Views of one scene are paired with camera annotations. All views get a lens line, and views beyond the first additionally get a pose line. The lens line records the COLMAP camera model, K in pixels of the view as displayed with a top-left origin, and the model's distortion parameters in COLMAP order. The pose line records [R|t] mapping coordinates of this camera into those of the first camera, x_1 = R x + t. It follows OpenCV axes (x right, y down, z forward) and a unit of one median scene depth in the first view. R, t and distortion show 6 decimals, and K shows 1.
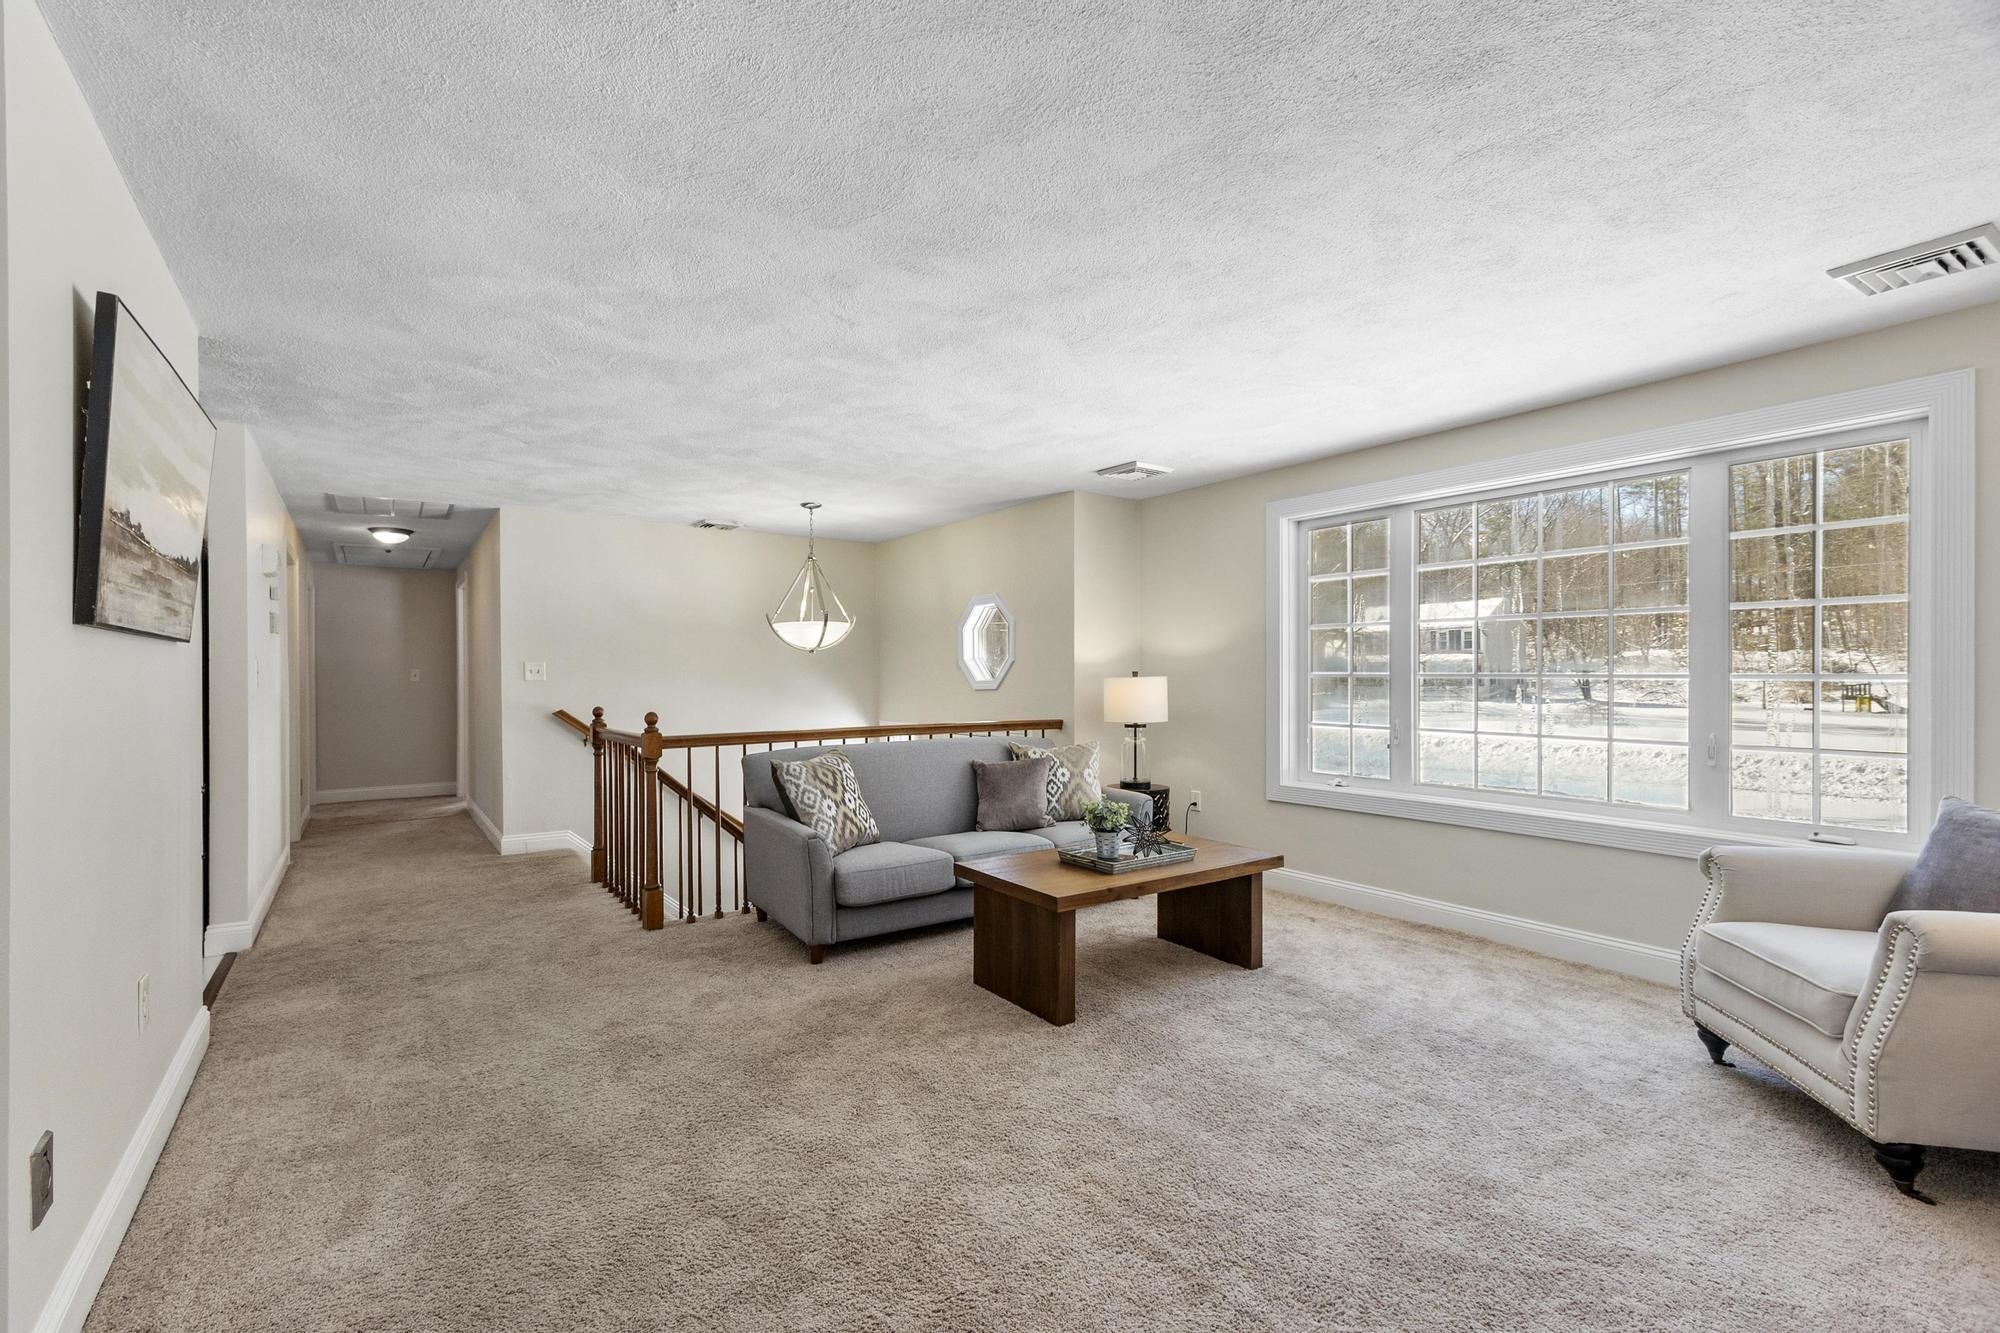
lens RADIAL K [[881.6, 0, 954.9], [0, 881.6, 677.9], [0, 0, 1]] dist [0.010176, -0.003469]
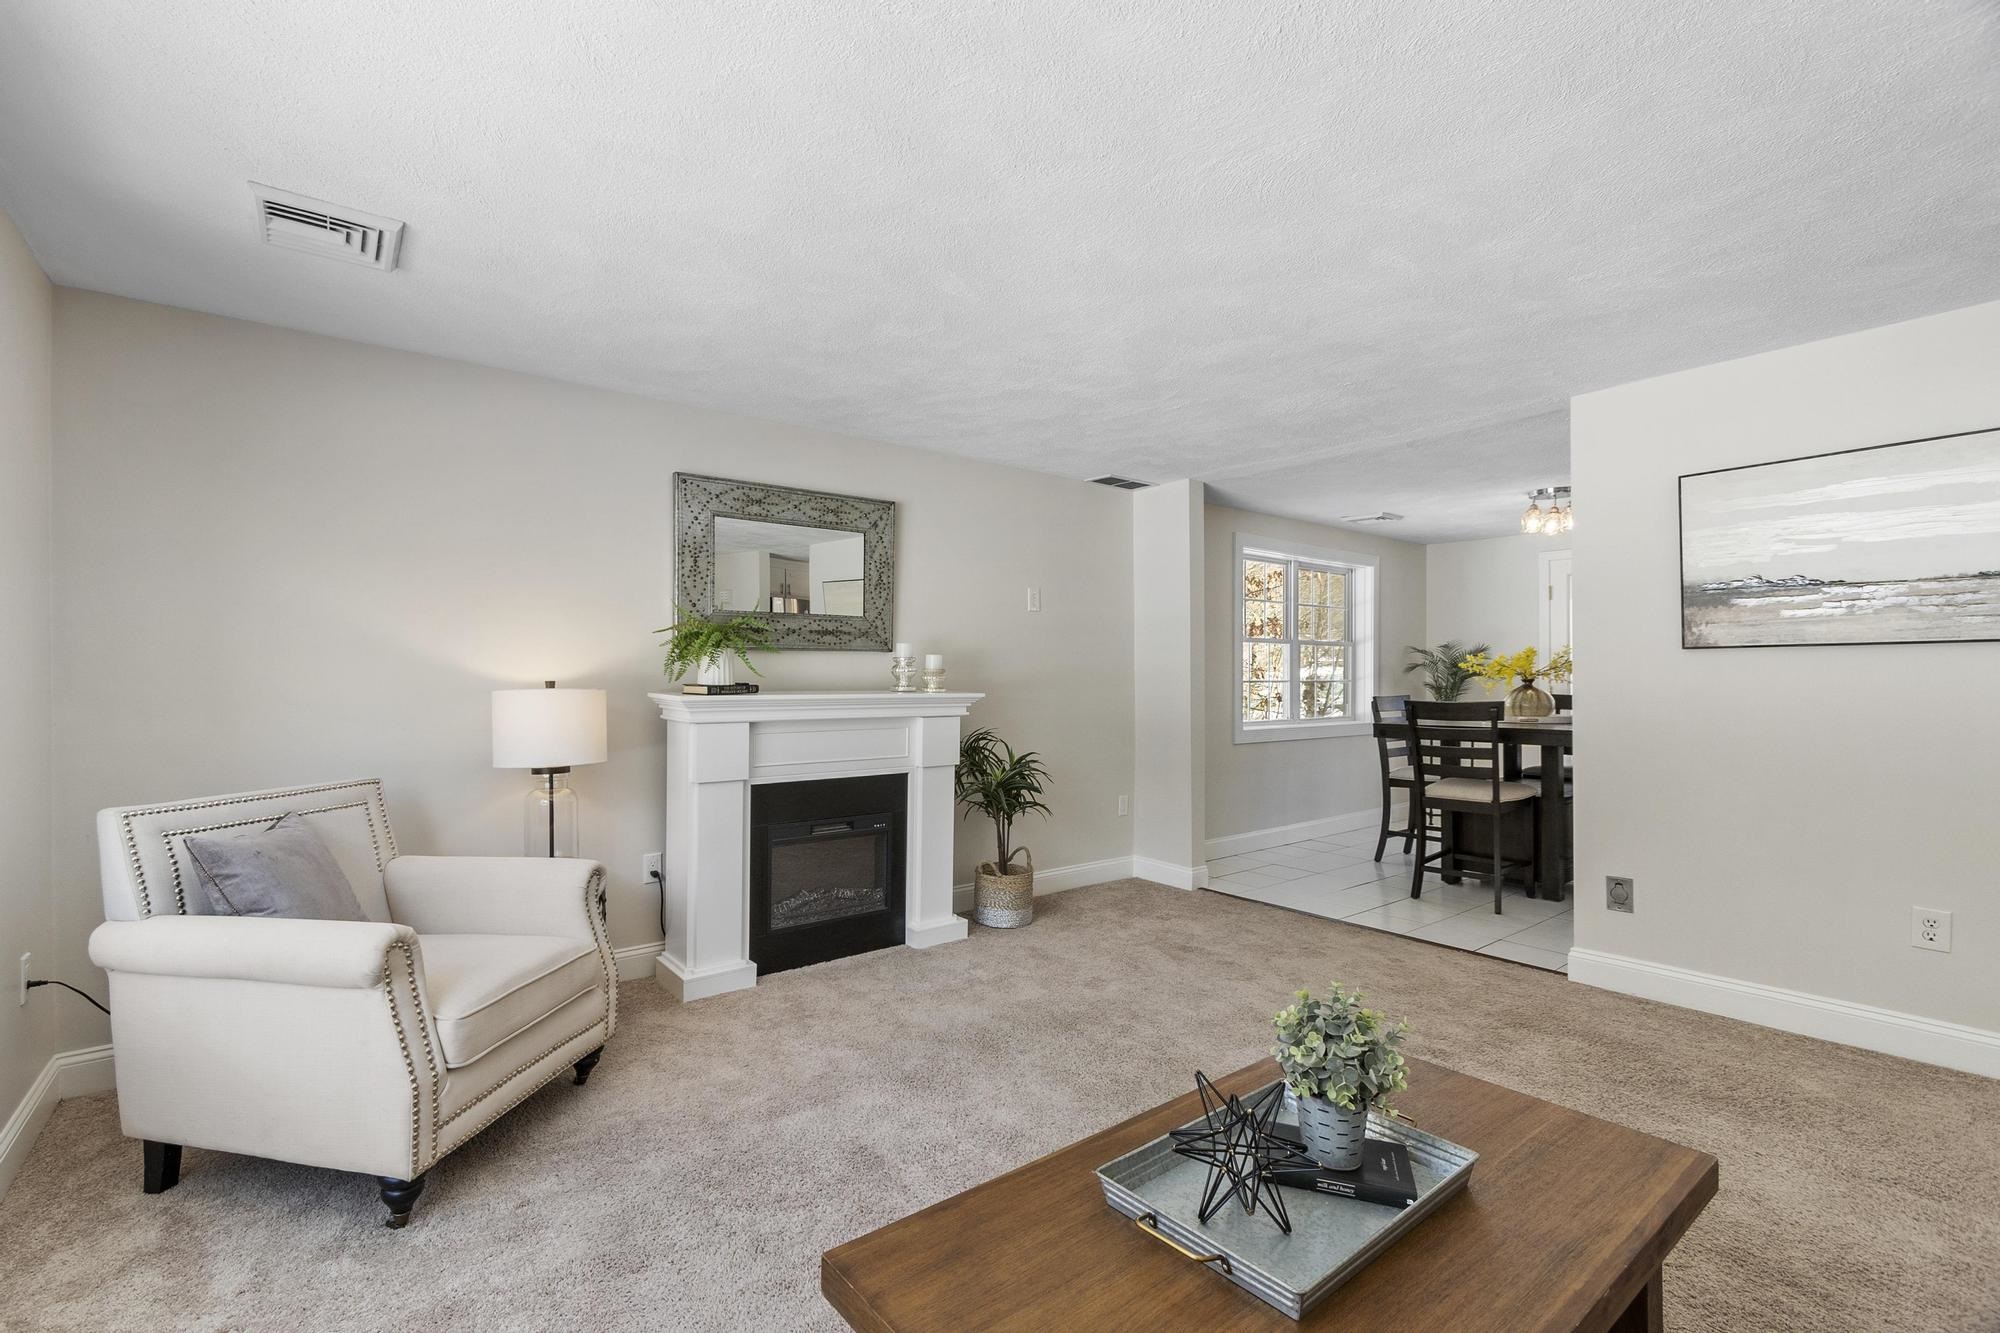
lens RADIAL K [[881.6, 0, 946.2], [0, 881.6, 669.6], [0, 0, 1]] dist [0.010176, -0.003469]
pose [[-0.998671, 0.002858, -0.051467, 0.358028], [0.002965, 0.999994, -0.002006, -0.012219], [0.051461, -0.002156, -0.998673, 1.371686]]
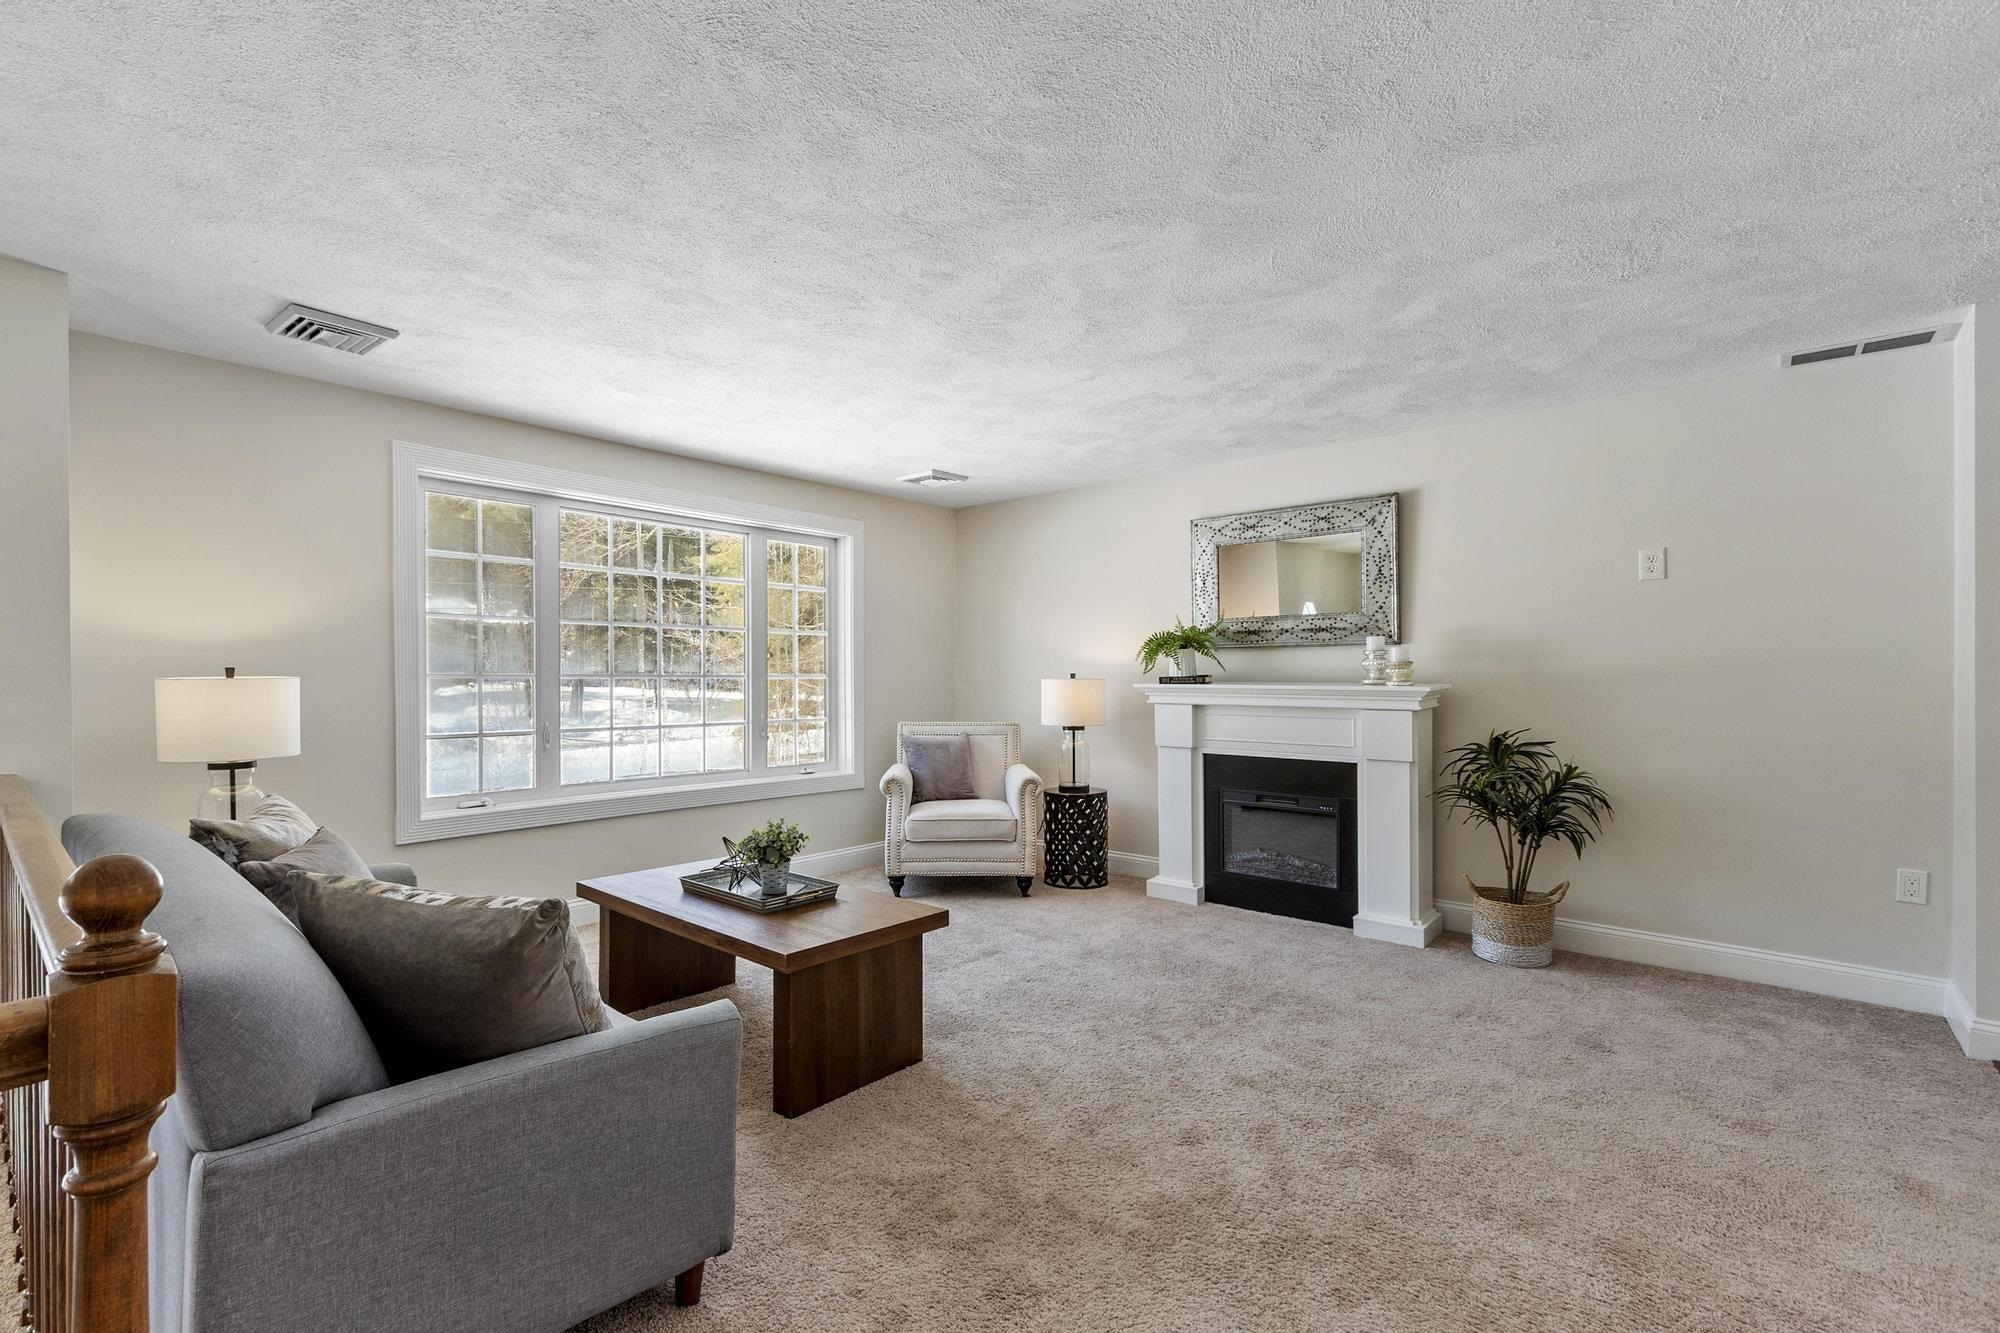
lens RADIAL K [[881.6, 0, 969.1], [0, 881.6, 676.6], [0, 0, 1]] dist [0.010176, -0.003469]
pose [[-0.252911, 0.002034, 0.967487, -0.665437], [0.005483, 0.999985, -0.000669, 0.002207], [-0.967474, 0.005136, -0.252919, 1.017197]]
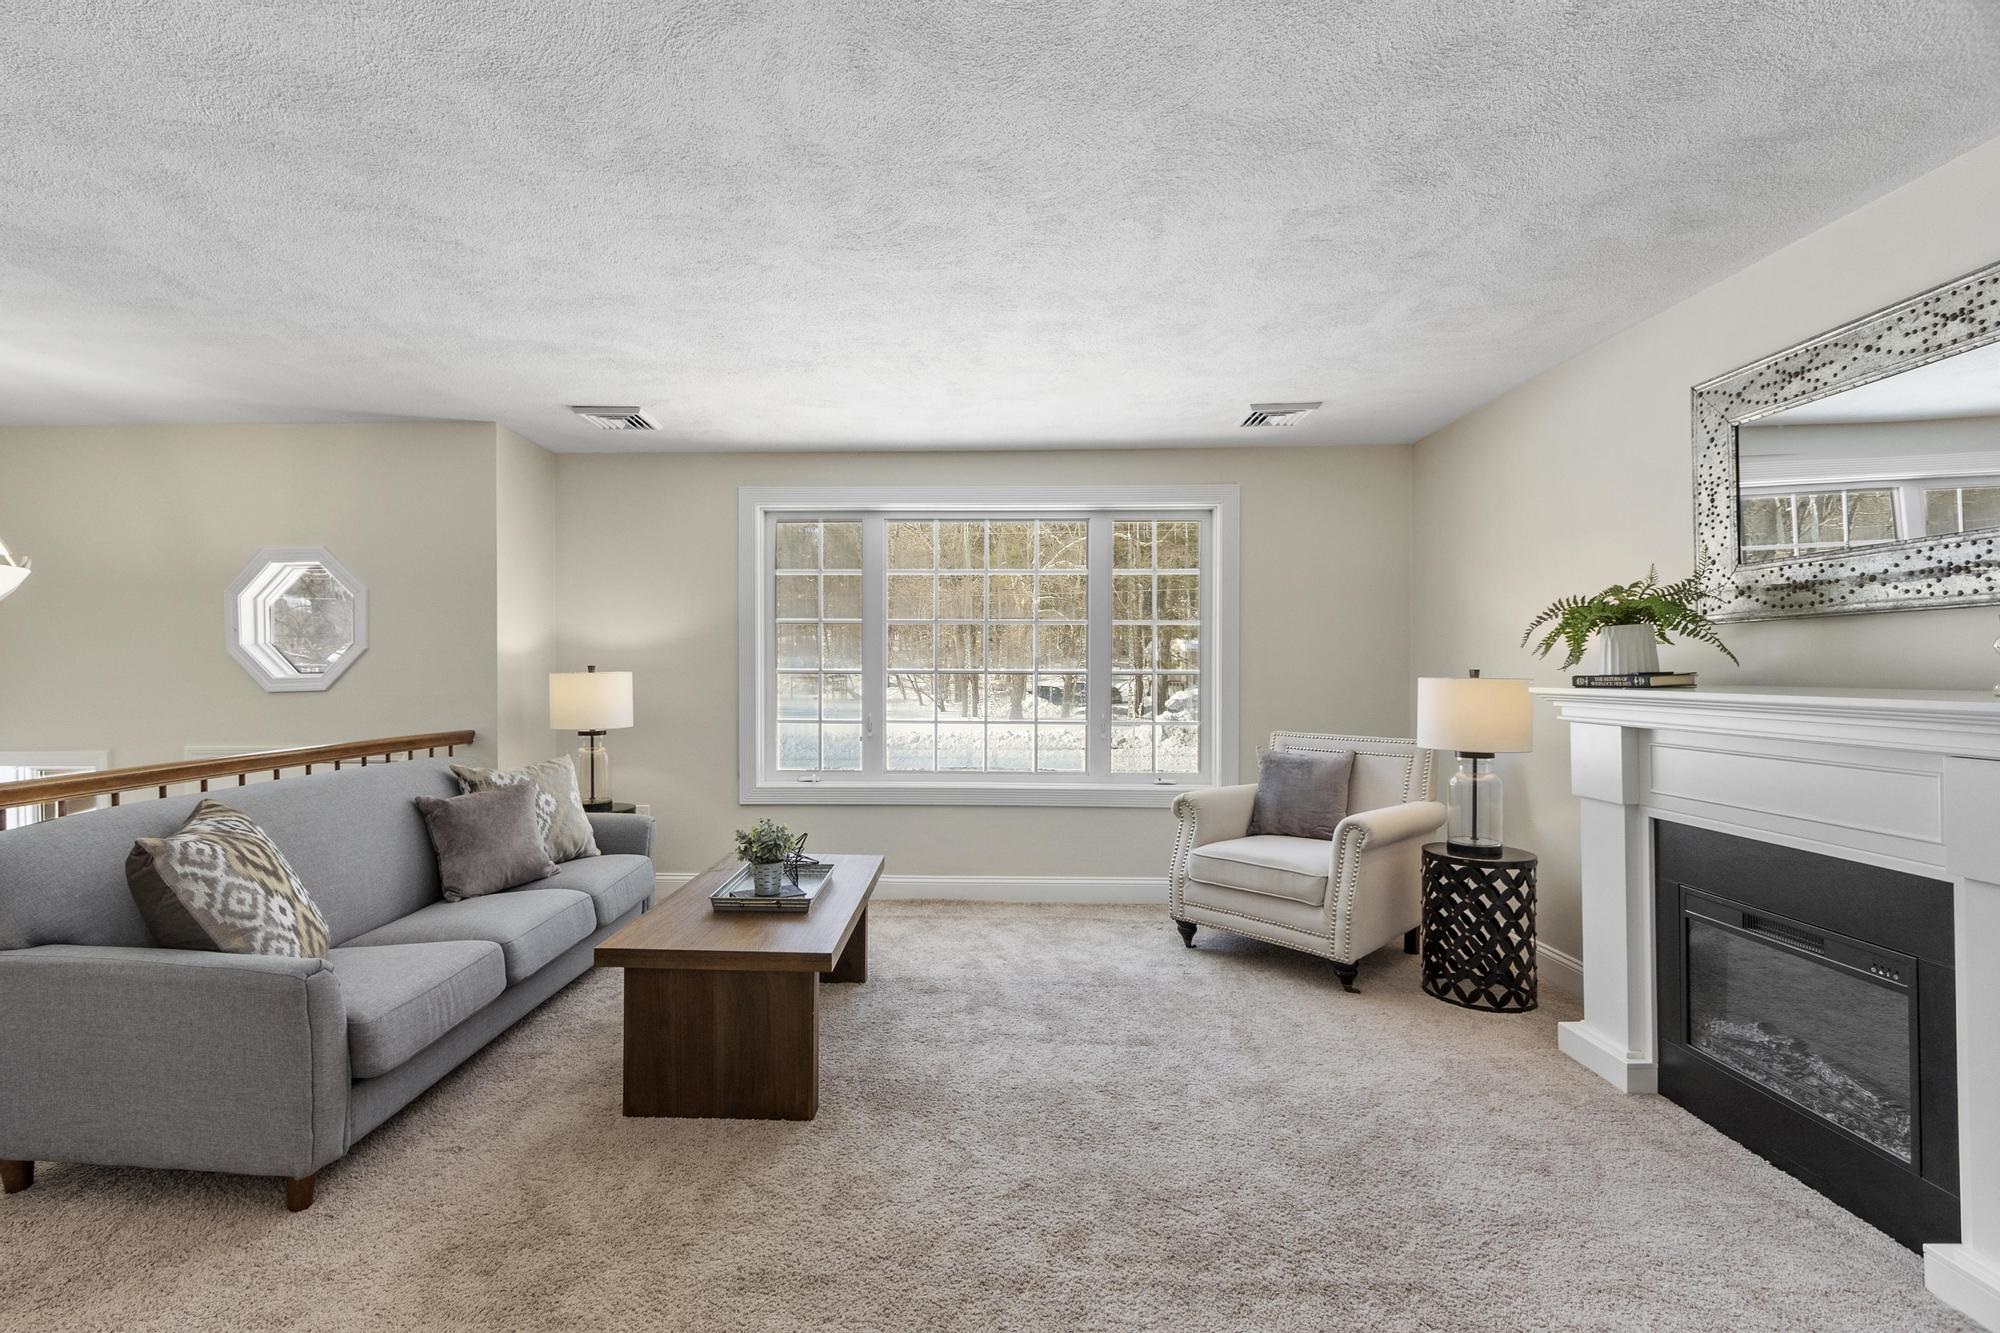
lens RADIAL K [[881.6, 0, 961.5], [0, 881.6, 676.0], [0, 0, 1]] dist [0.010176, -0.003469]
pose [[0.576571, -0.000383, 0.817047, -0.380558], [0.000362, 1.000000, 0.000214, 0.003496], [-0.817047, 0.000172, 0.576571, 0.383246]]
